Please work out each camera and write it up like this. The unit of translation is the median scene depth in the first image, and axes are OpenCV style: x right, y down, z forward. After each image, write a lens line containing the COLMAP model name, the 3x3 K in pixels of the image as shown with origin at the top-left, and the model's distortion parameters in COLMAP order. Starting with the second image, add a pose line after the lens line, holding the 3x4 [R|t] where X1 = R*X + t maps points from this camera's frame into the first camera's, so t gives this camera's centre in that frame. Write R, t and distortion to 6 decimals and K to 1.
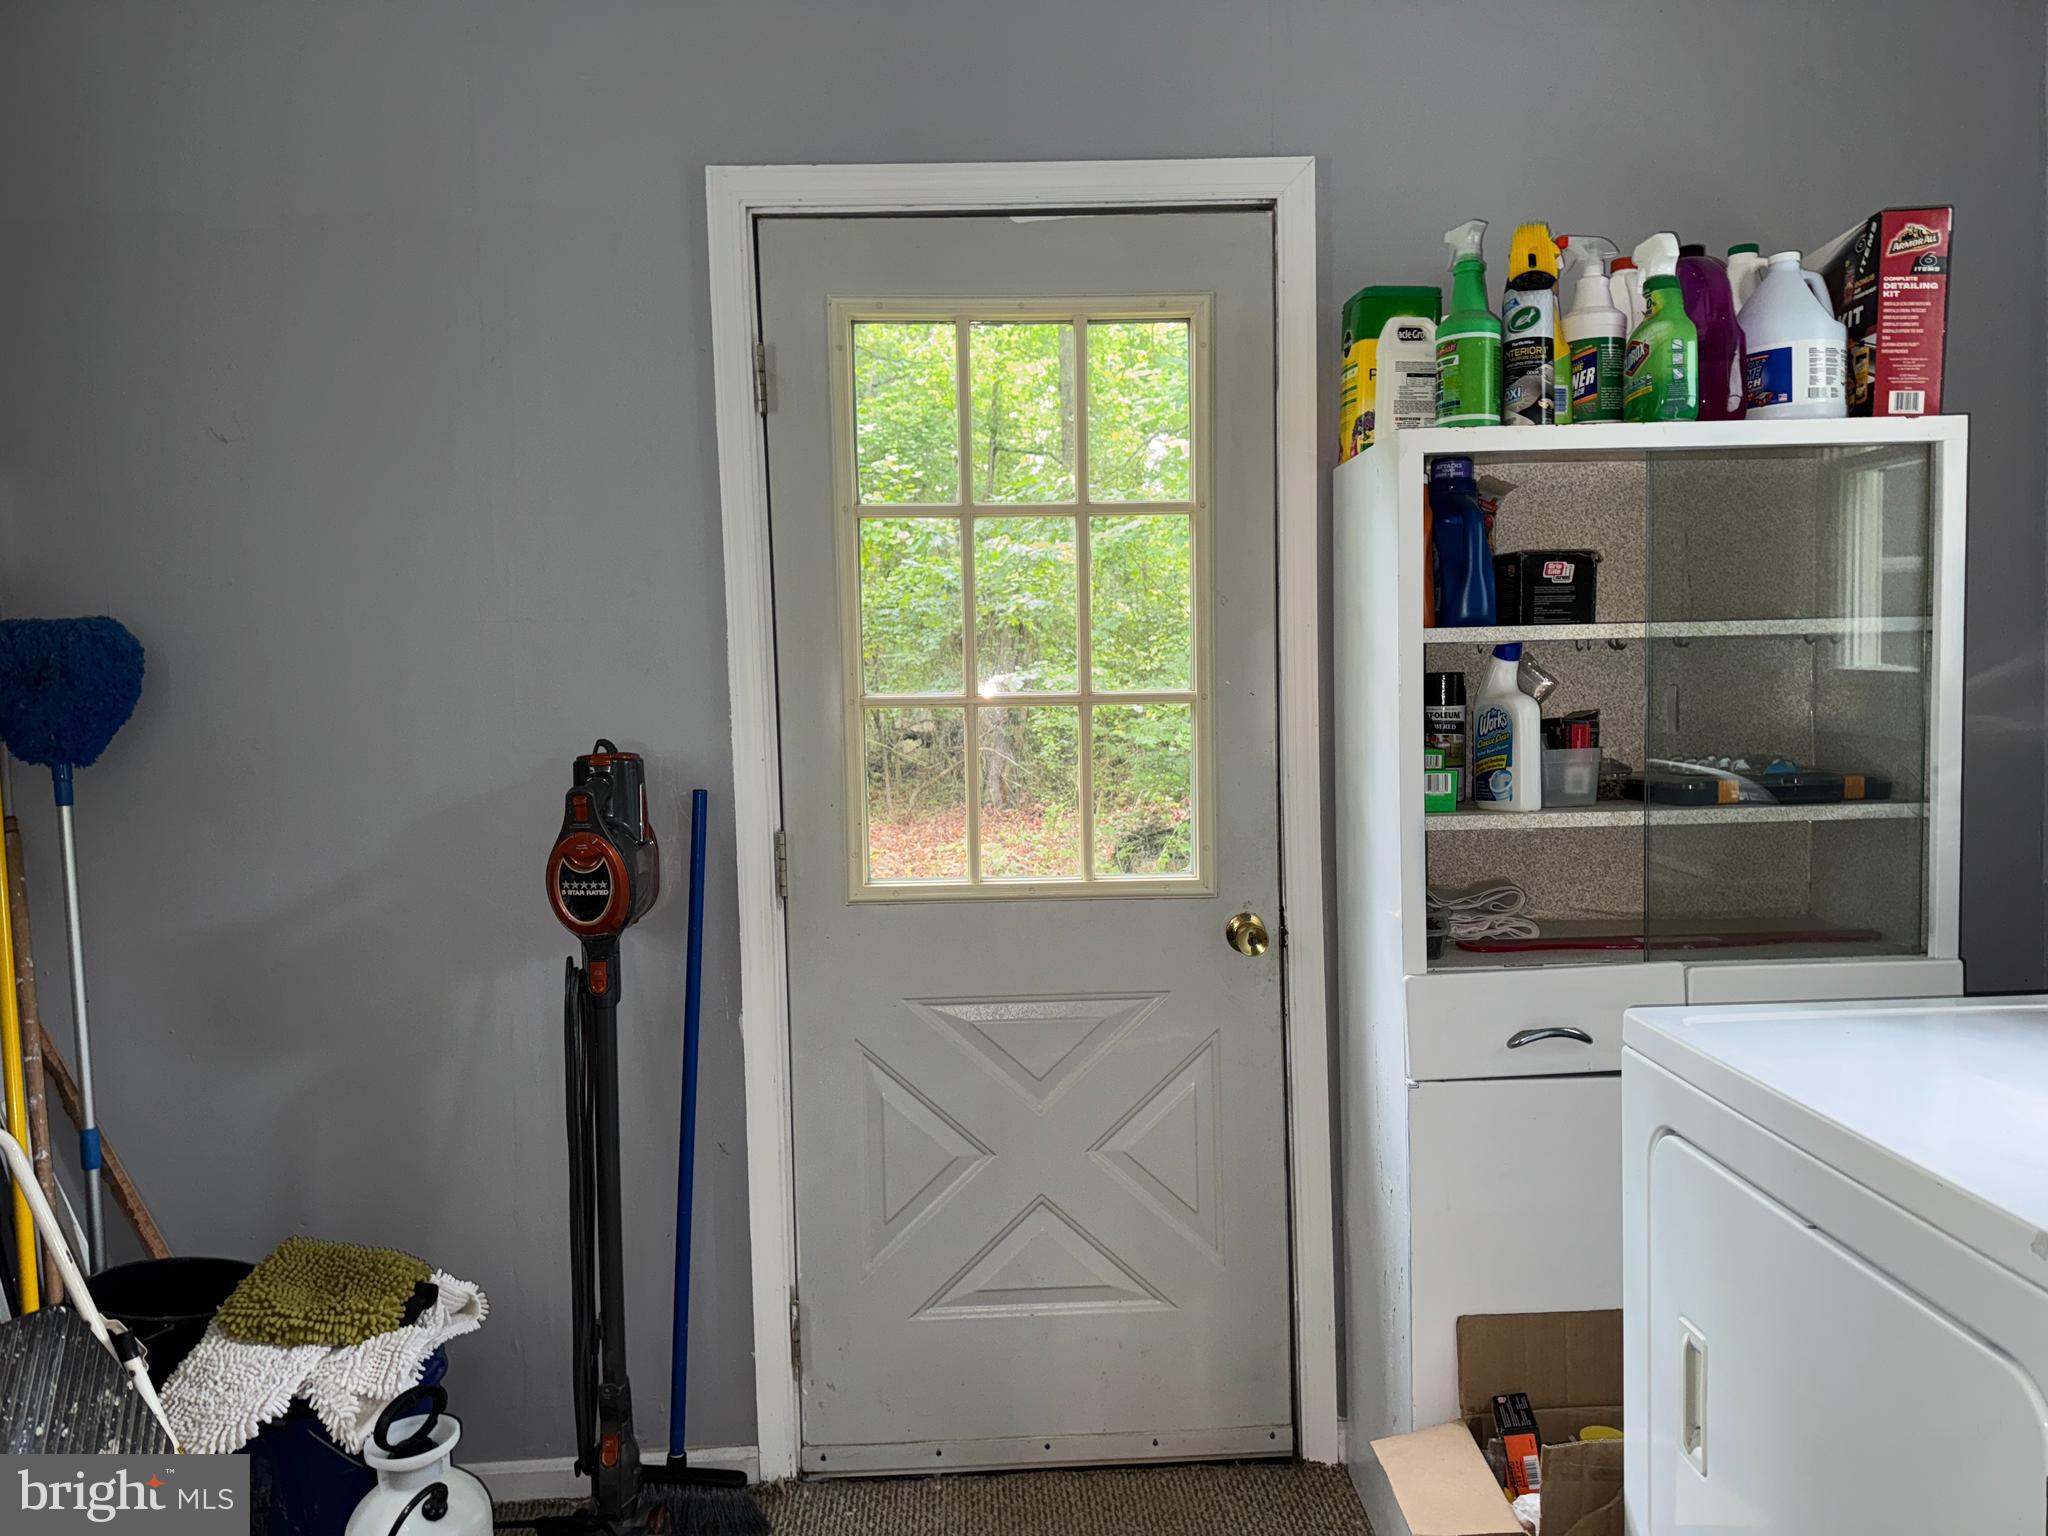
lens RADIAL K [[1373.8, 0, 1024.0], [0, 1373.8, 768.0], [0, 0, 1]] dist [0.016385, -0.042181]
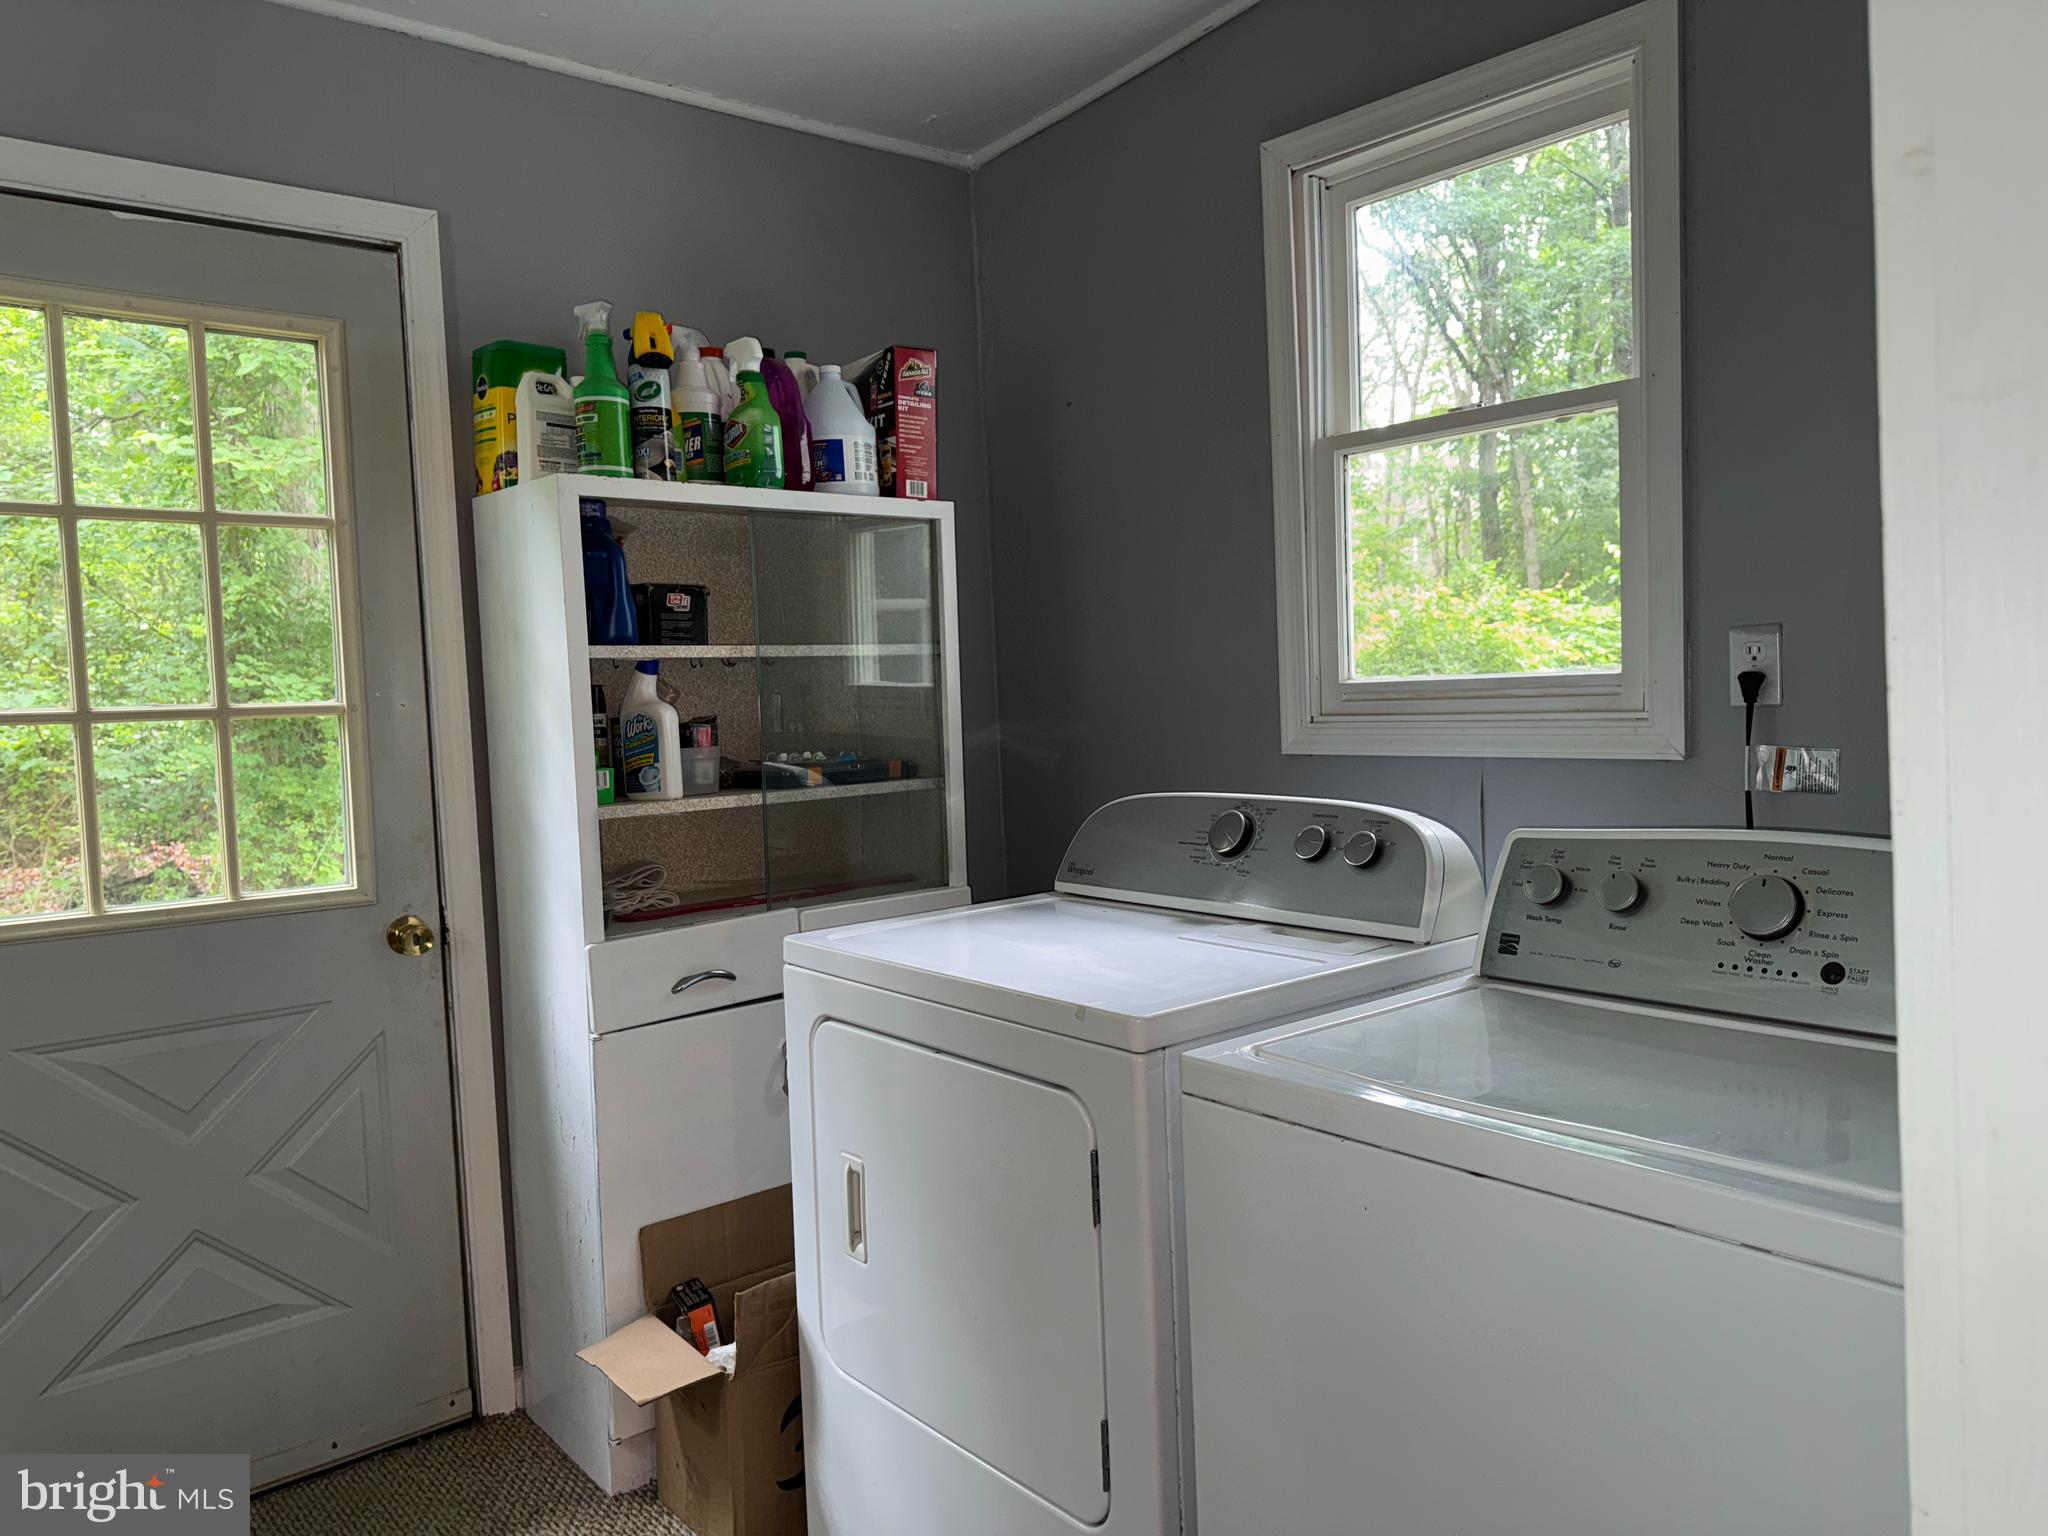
lens RADIAL K [[1409.9, 0, 966.3], [0, 1409.9, 777.9], [0, 0, 1]] dist [0.003747, -0.148855]
pose [[0.782810, -0.039232, 0.621022, -0.195760], [0.046683, 0.998901, 0.004259, 0.019090], [-0.620507, 0.025657, 0.783781, -0.127302]]
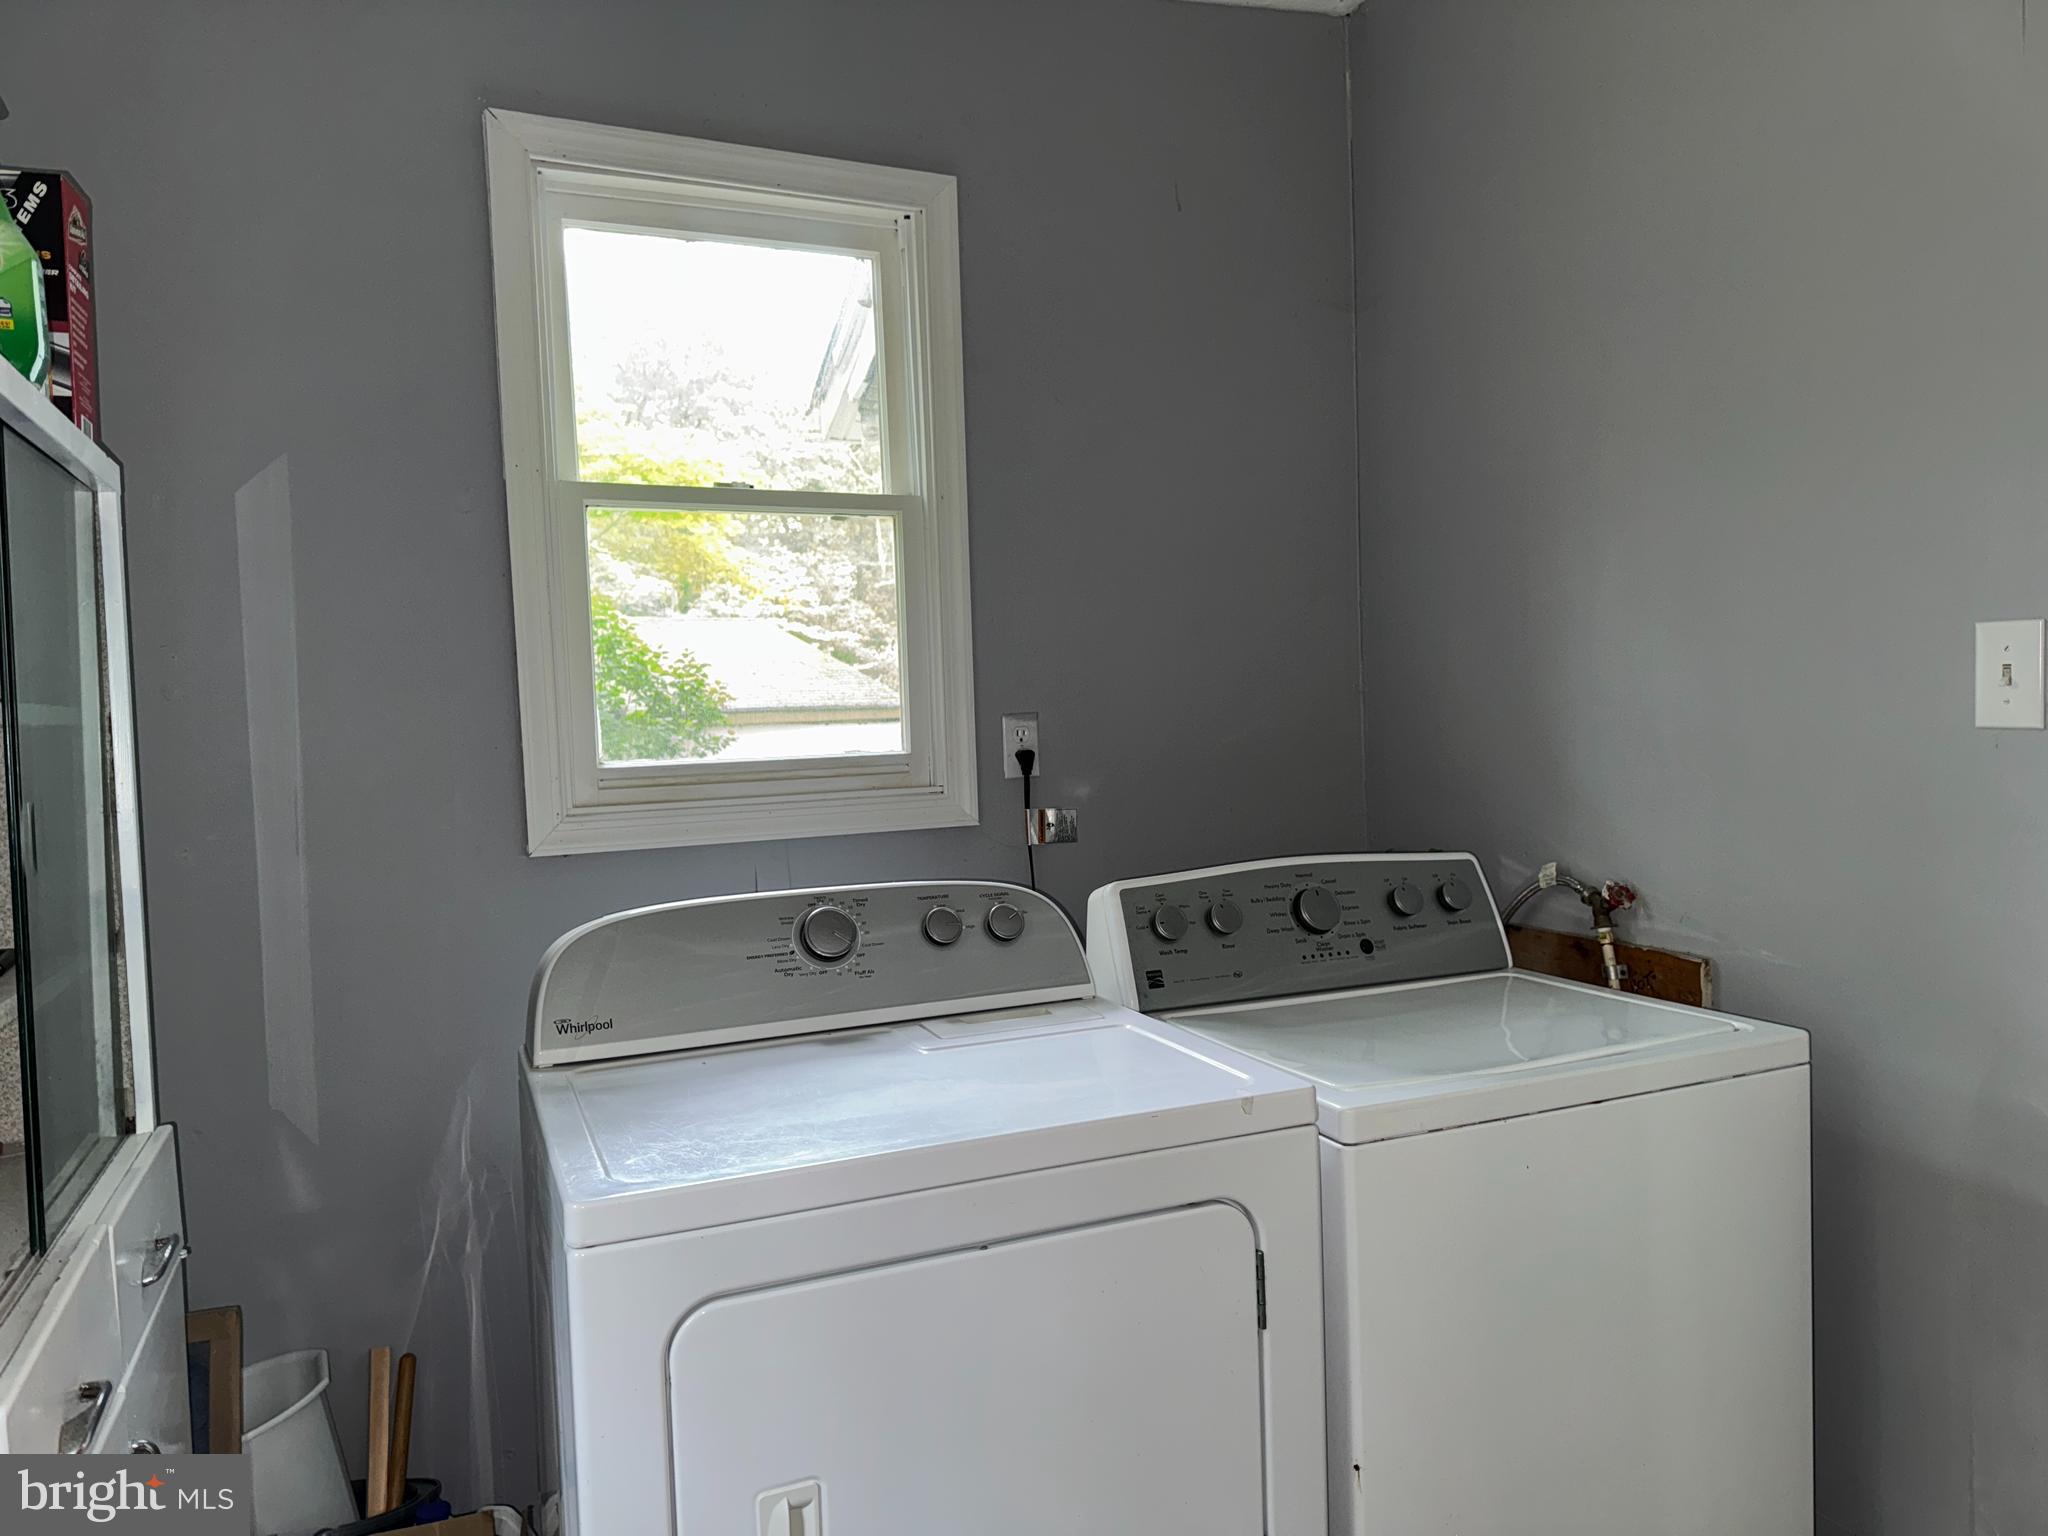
lens RADIAL K [[1373.8, 0, 1024.0], [0, 1373.8, 768.0], [0, 0, 1]] dist [0.016385, -0.042181]
pose [[-0.396530, 0.010724, 0.917959, -0.266599], [0.094630, 0.995083, 0.029252, -0.046999], [-0.913131, 0.098466, -0.395595, 0.800614]]
